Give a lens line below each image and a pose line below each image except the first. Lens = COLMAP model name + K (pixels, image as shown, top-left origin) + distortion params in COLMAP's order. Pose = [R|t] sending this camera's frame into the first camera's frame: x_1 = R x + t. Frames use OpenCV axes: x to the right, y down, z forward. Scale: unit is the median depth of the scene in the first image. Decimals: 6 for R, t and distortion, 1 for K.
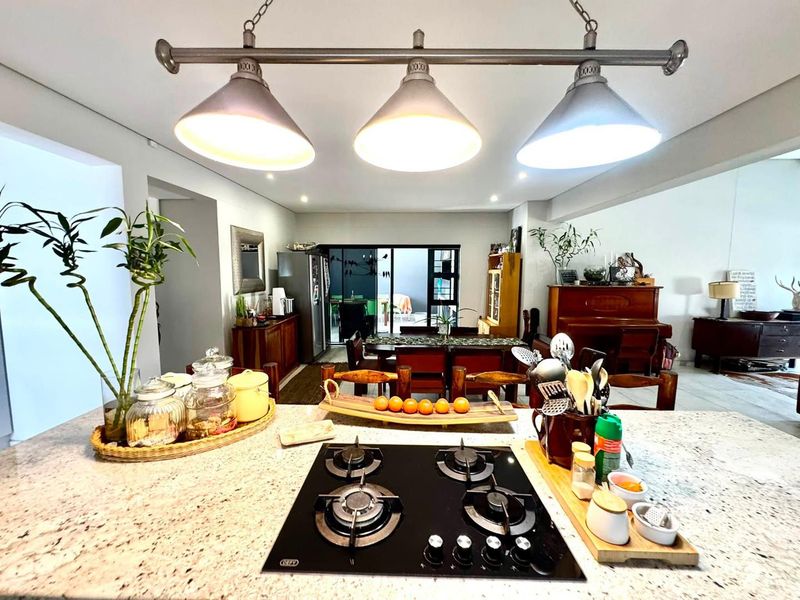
lens RADIAL K [[318.1, 0, 399.6], [0, 318.1, 300.8], [0, 0, 1]] dist [-0.003651, -0.000455]
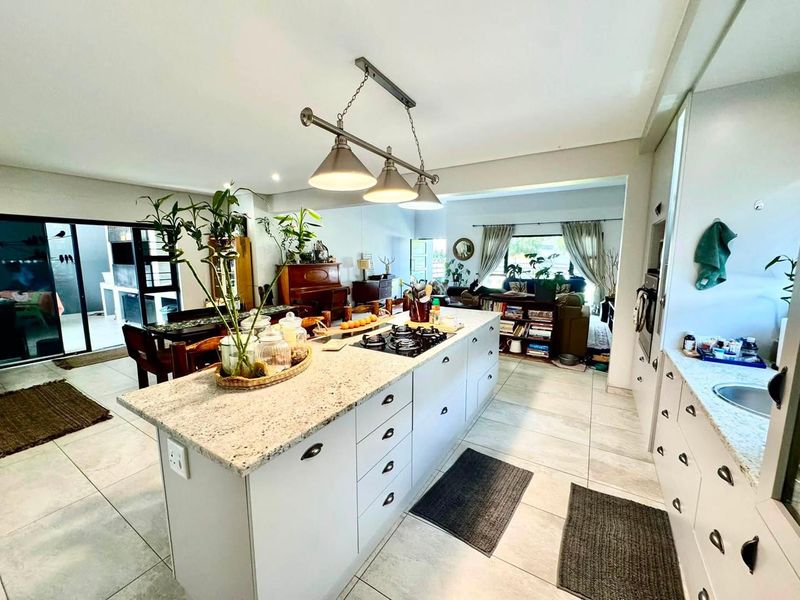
lens RADIAL K [[318.1, 0, 399.9], [0, 318.1, 299.5], [0, 0, 1]] dist [-0.003651, -0.000455]
pose [[0.496384, -0.125114, 0.859040, -0.369491], [0.087305, 0.991738, 0.093992, 0.010198], [-0.863702, 0.028342, 0.503206, -0.039601]]
